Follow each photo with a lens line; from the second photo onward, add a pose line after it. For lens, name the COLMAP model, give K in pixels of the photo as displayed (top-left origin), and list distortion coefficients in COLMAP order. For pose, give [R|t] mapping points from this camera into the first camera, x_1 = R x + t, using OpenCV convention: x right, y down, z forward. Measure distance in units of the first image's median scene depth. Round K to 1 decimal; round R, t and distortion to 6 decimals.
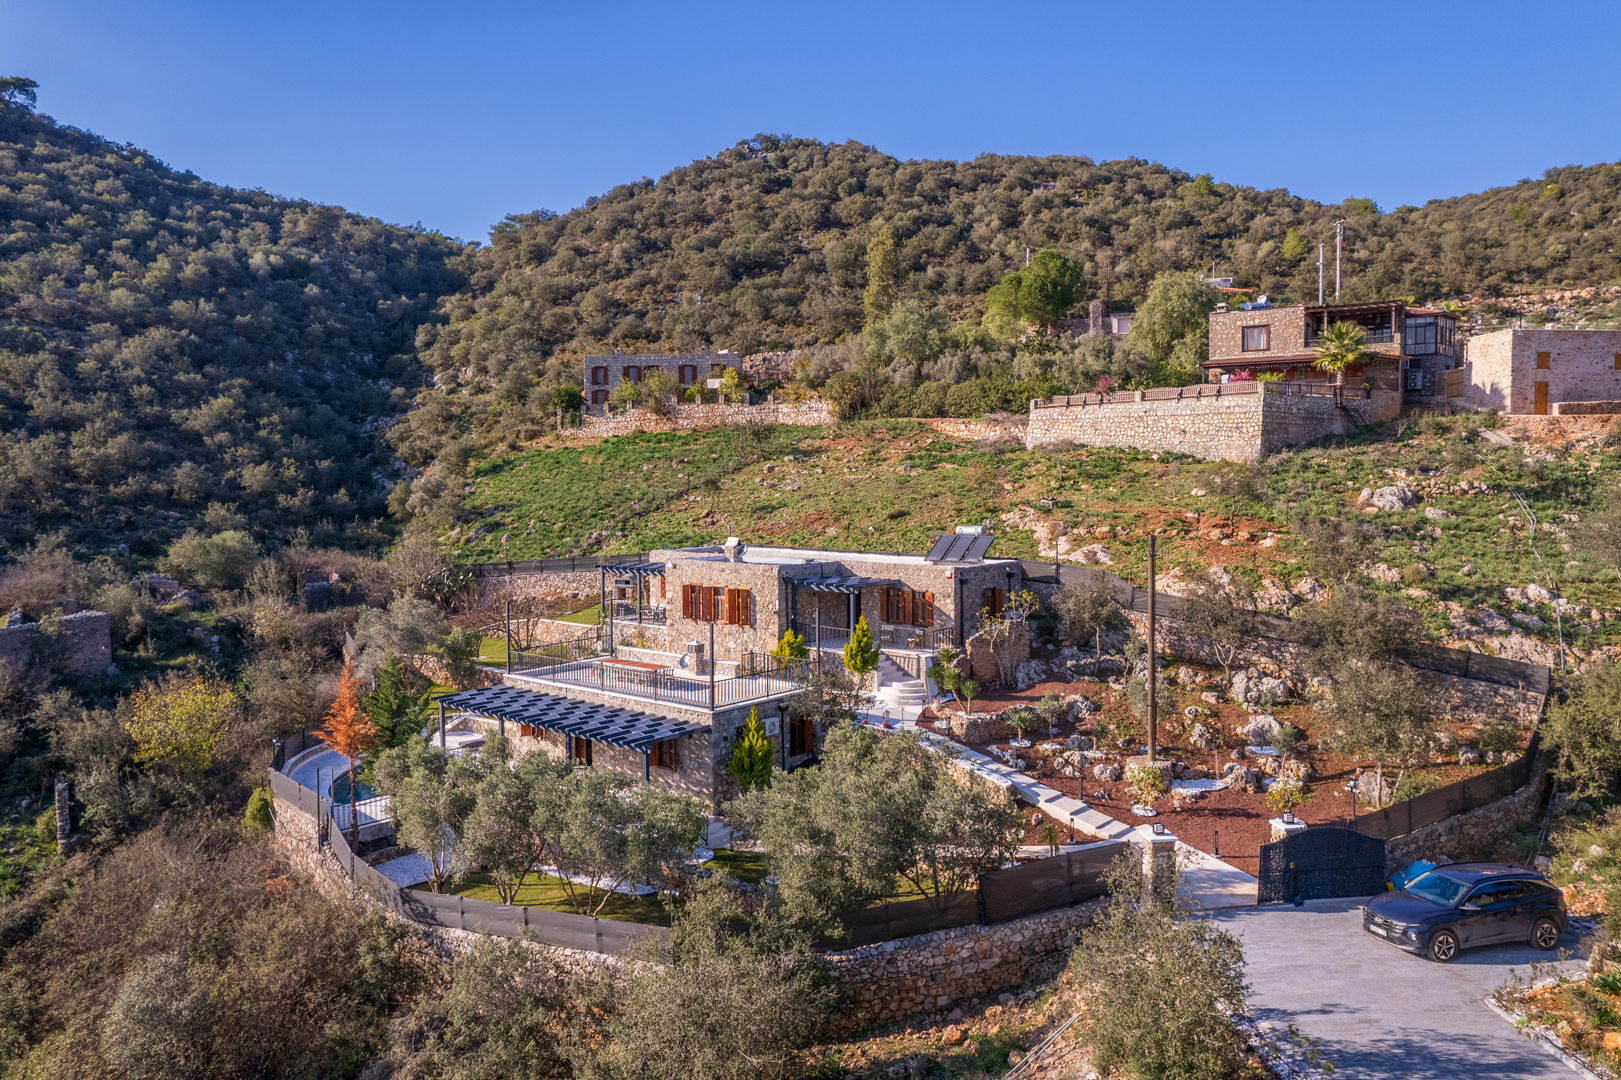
lens RADIAL K [[1034.8, 0, 810.5], [0, 1034.8, 540.0], [0, 0, 1]] dist [-0.042555, -0.000057]
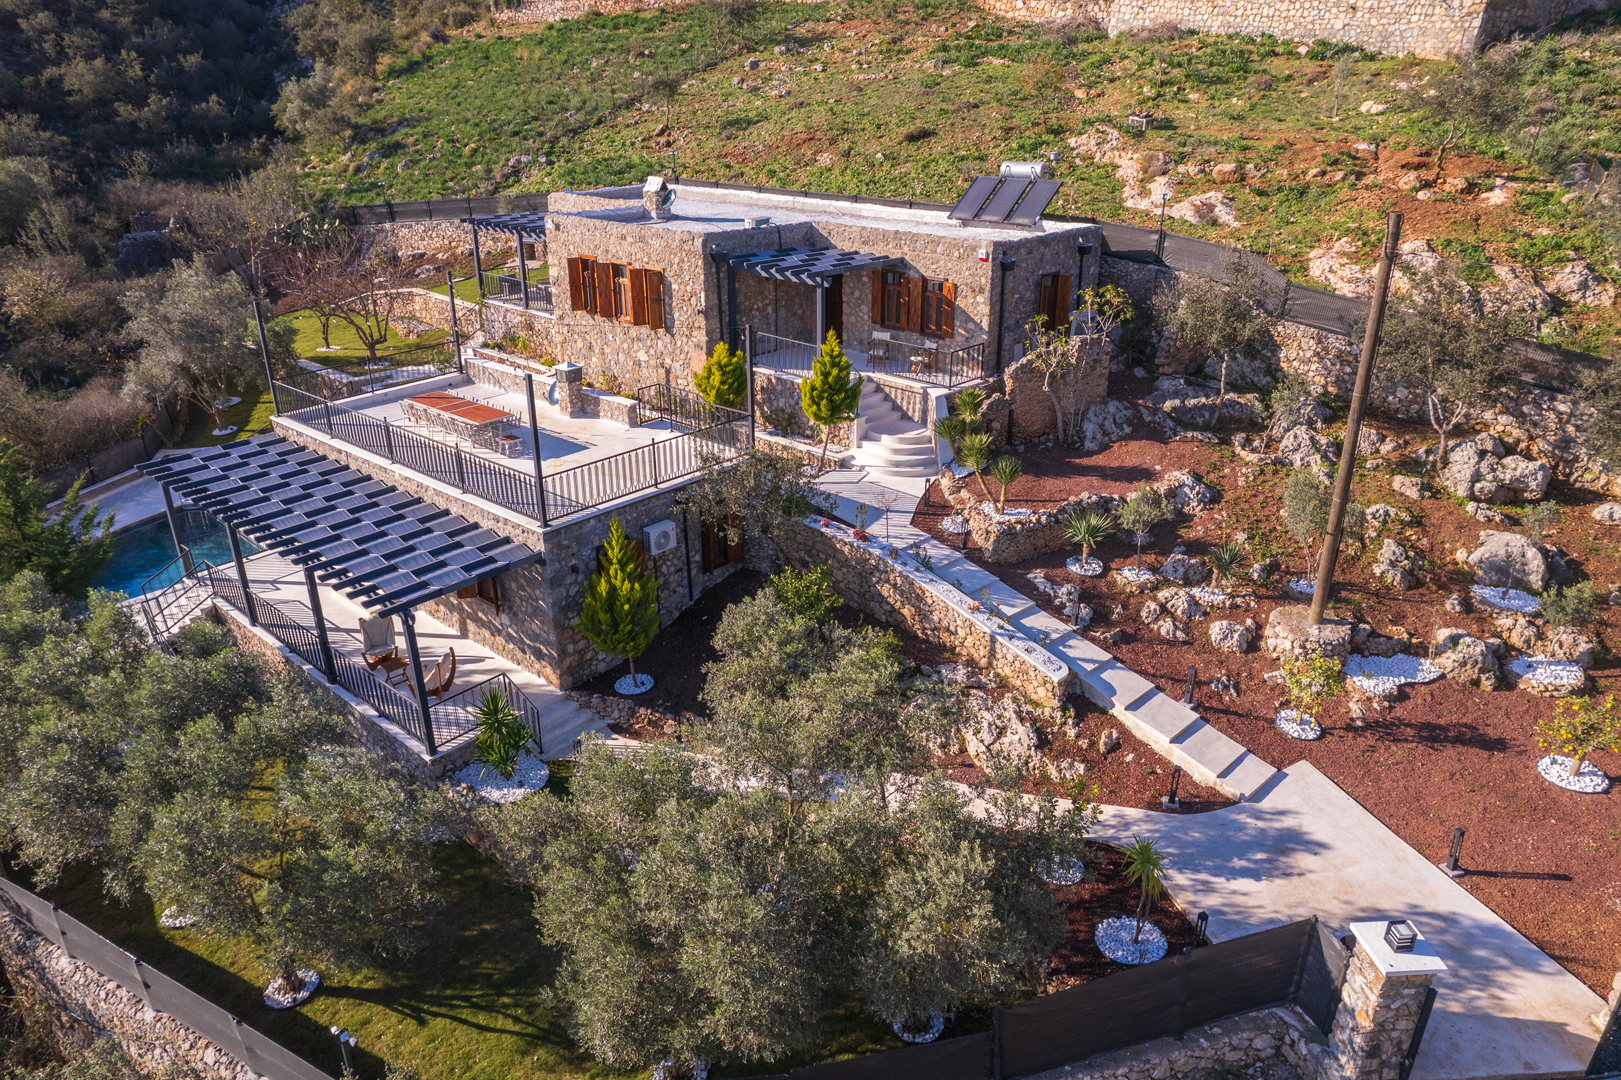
lens RADIAL K [[1037.9, 0, 810.5], [0, 1037.9, 540.0], [0, 0, 1]] dist [-0.074532, 0.063038]
pose [[0.999474, 0.016081, -0.028145, 0.044373], [-0.005007, 0.934444, 0.356075, -0.019781], [0.032026, -0.355747, 0.934033, 0.317828]]
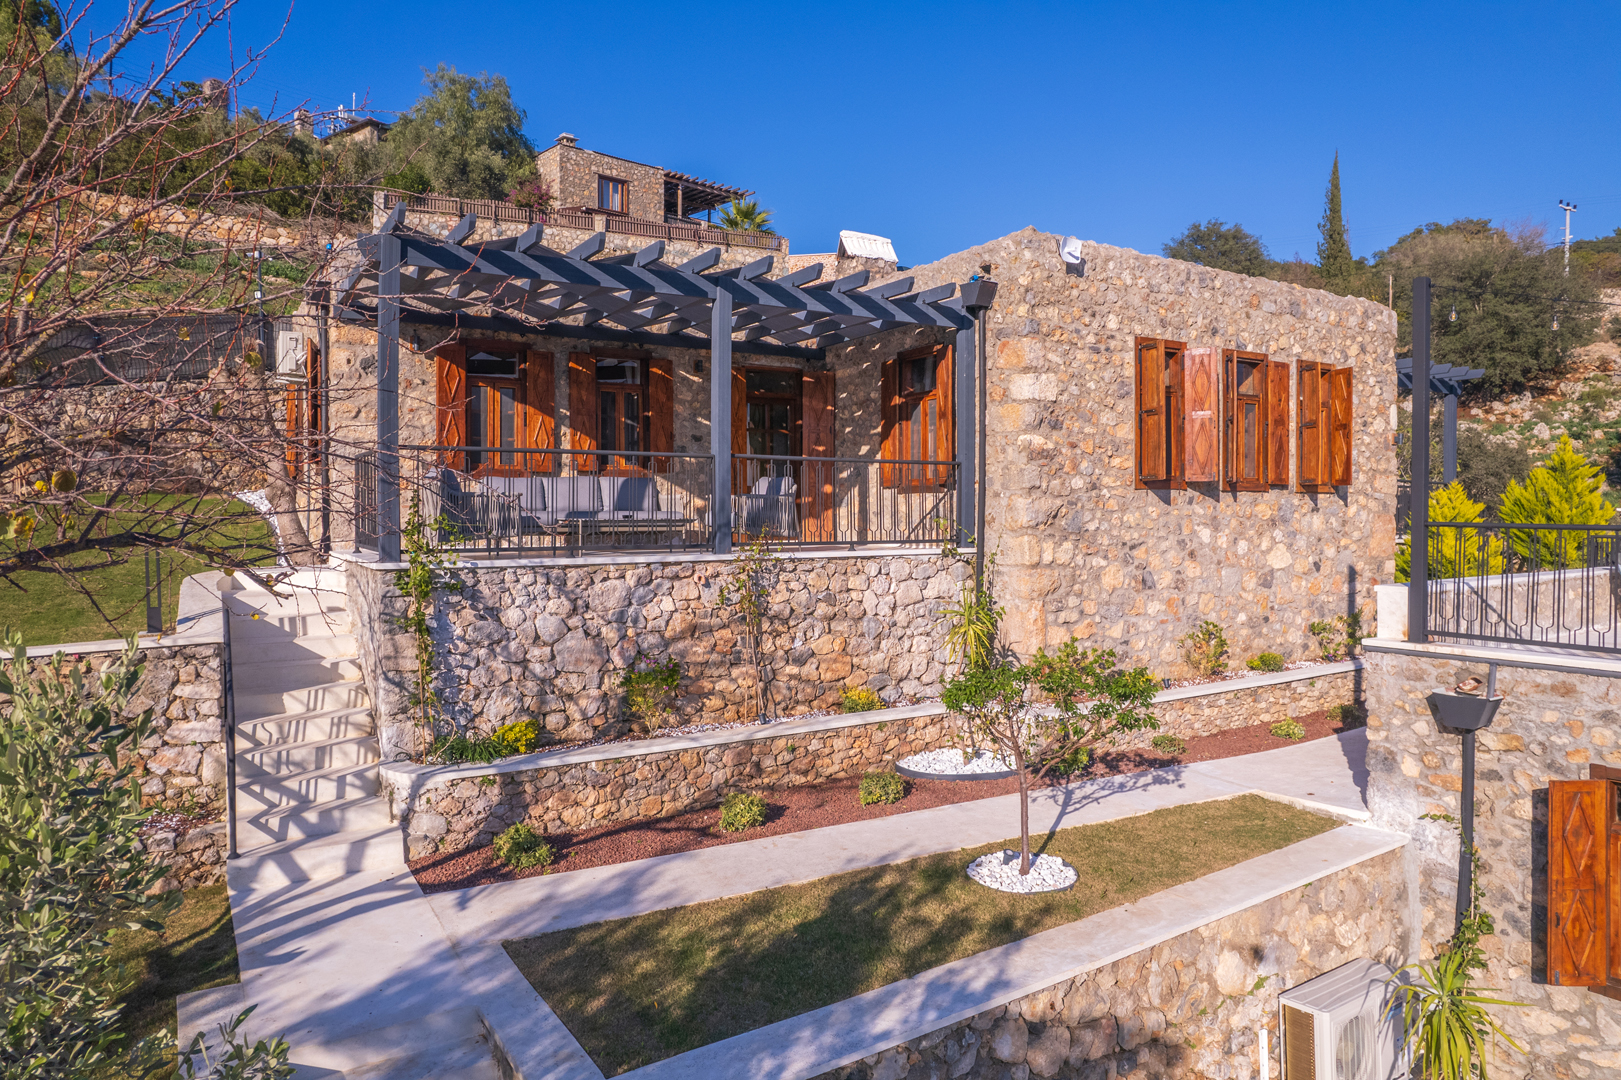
lens RADIAL K [[1037.9, 0, 810.5], [0, 1037.9, 540.0], [0, 0, 1]] dist [-0.074532, 0.063038]
pose [[0.266477, -0.016345, 0.963703, -0.350826], [0.046289, 0.998919, 0.004143, 0.079688], [-0.962729, 0.043505, 0.266946, 0.940602]]
